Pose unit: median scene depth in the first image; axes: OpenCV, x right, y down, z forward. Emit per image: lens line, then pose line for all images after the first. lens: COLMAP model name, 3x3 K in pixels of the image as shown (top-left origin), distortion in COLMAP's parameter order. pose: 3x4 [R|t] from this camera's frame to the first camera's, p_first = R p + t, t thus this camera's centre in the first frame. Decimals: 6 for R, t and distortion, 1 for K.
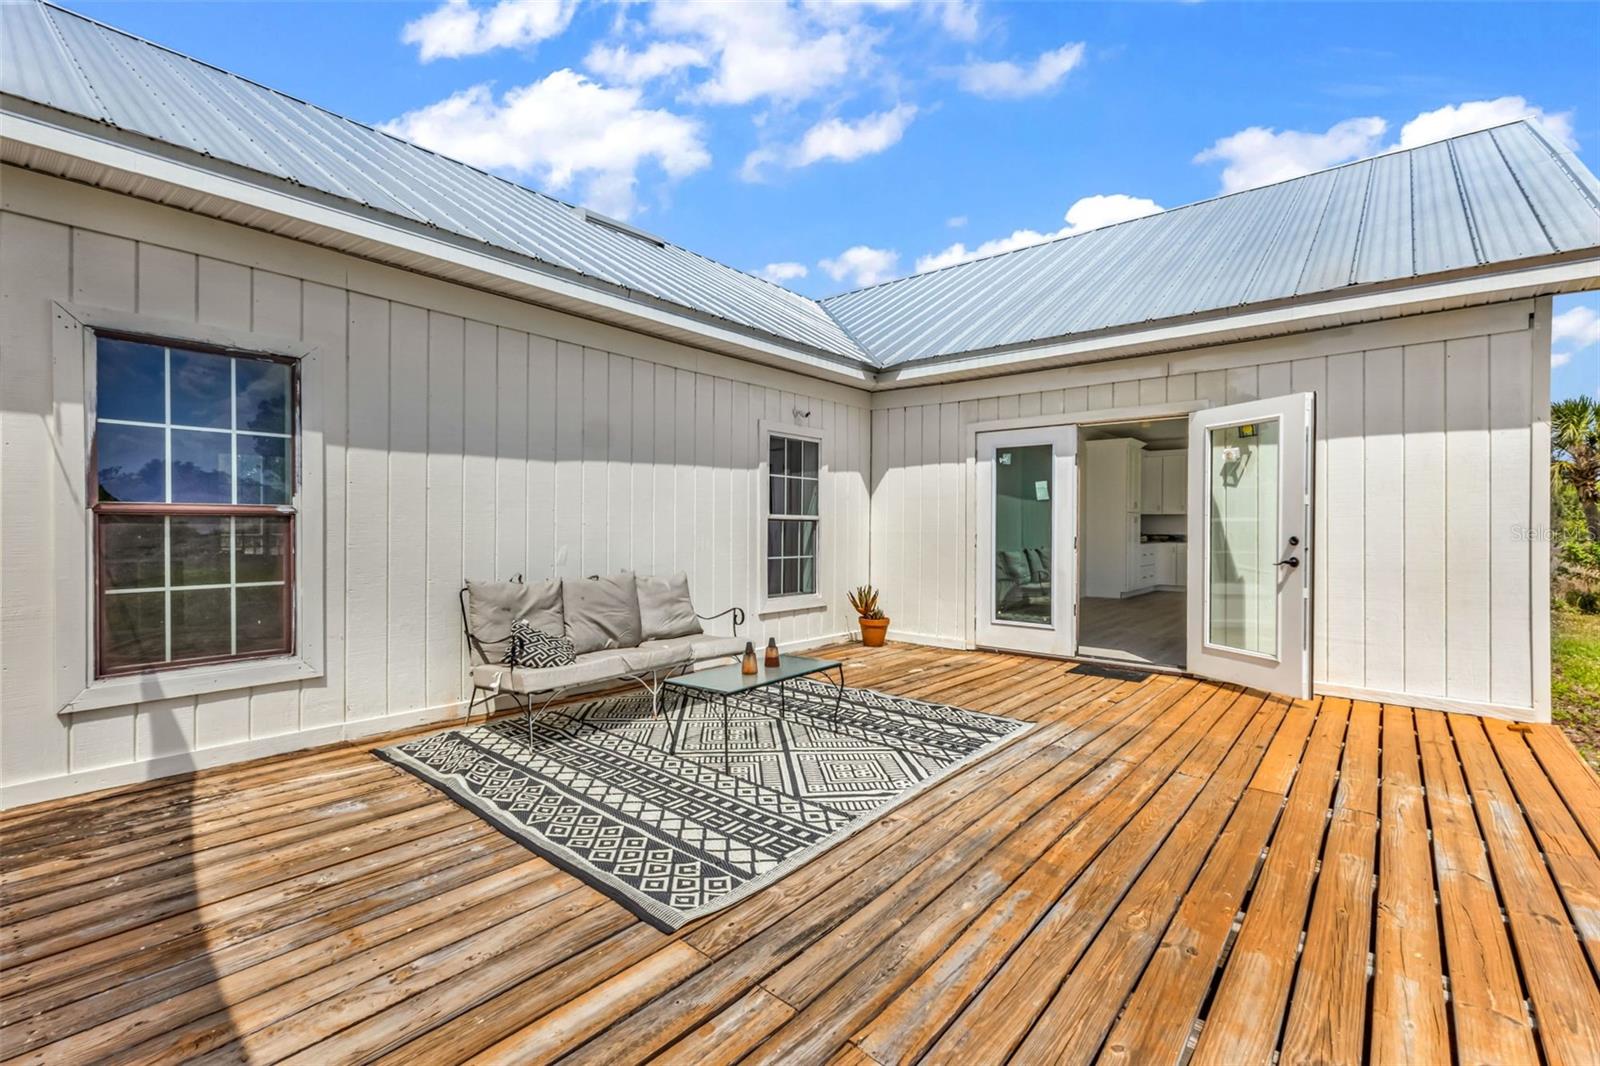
lens RADIAL K [[696.1, 0, 800.0], [0, 696.1, 533.0], [0, 0, 1]] dist [-0.000257, 0.000054]
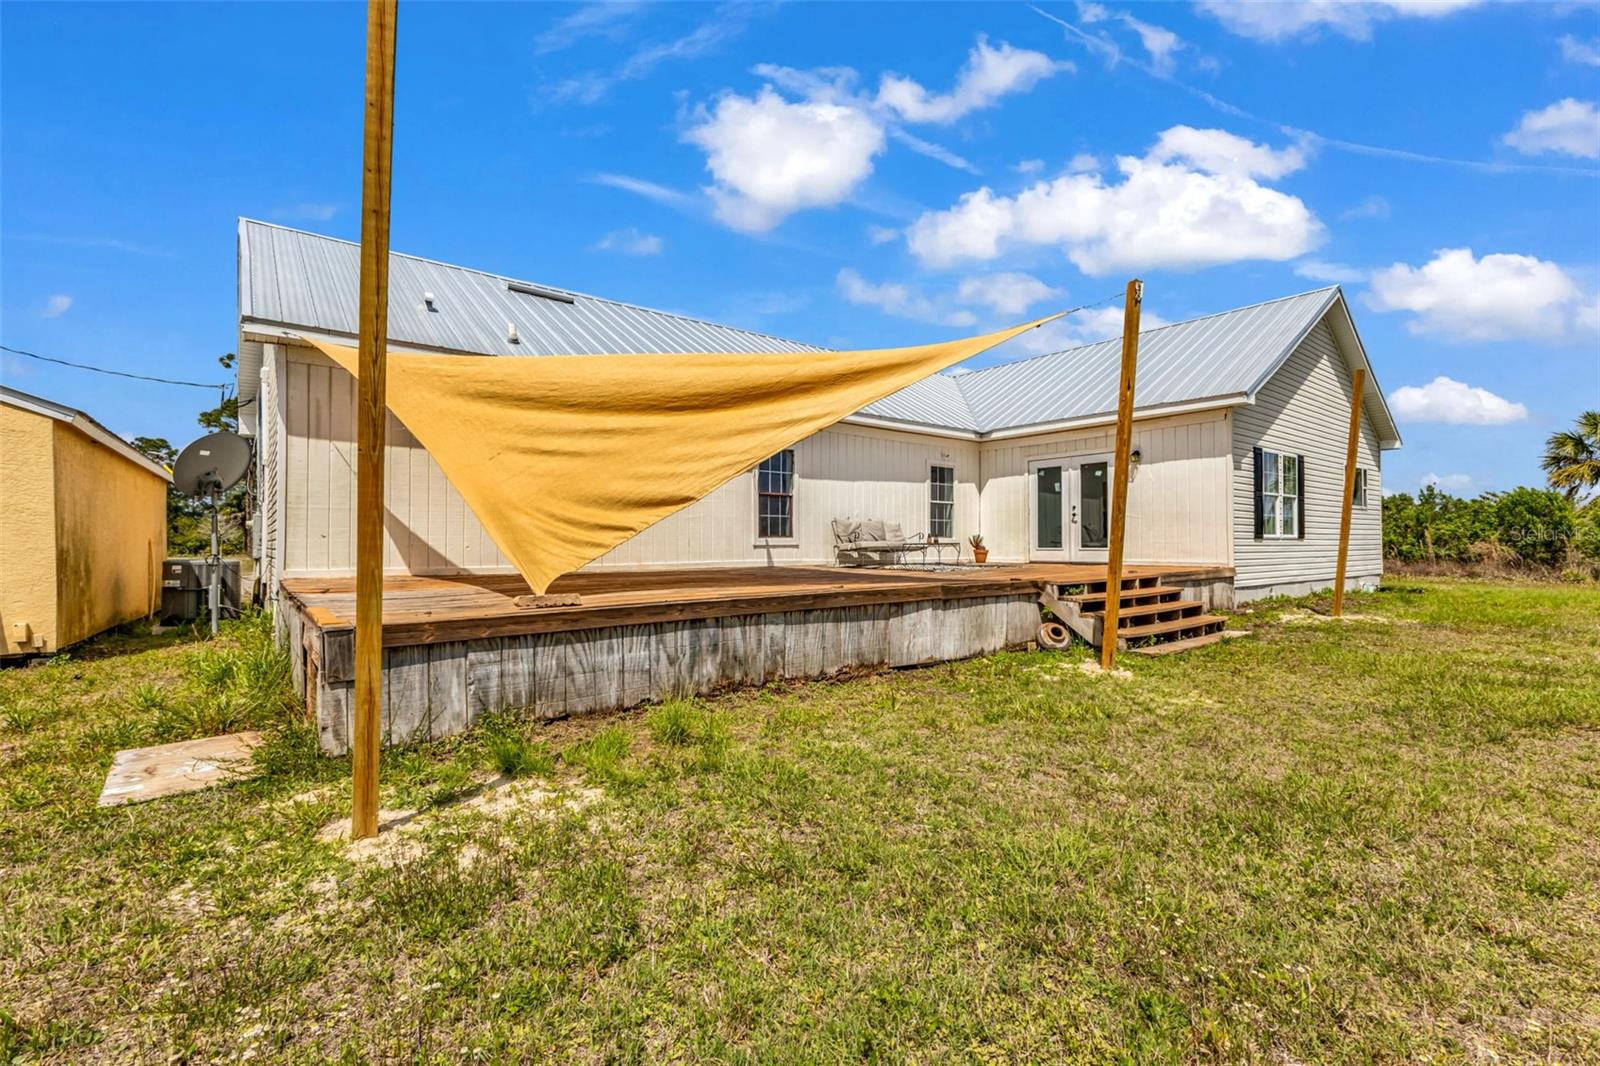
lens RADIAL K [[696.1, 0, 800.0], [0, 696.1, 533.0], [0, 0, 1]] dist [-0.000257, 0.000054]
pose [[0.978130, -0.011915, -0.207654, 0.007990], [0.005750, 0.999525, -0.030269, 0.139710], [0.207916, 0.028413, 0.977734, -1.261938]]
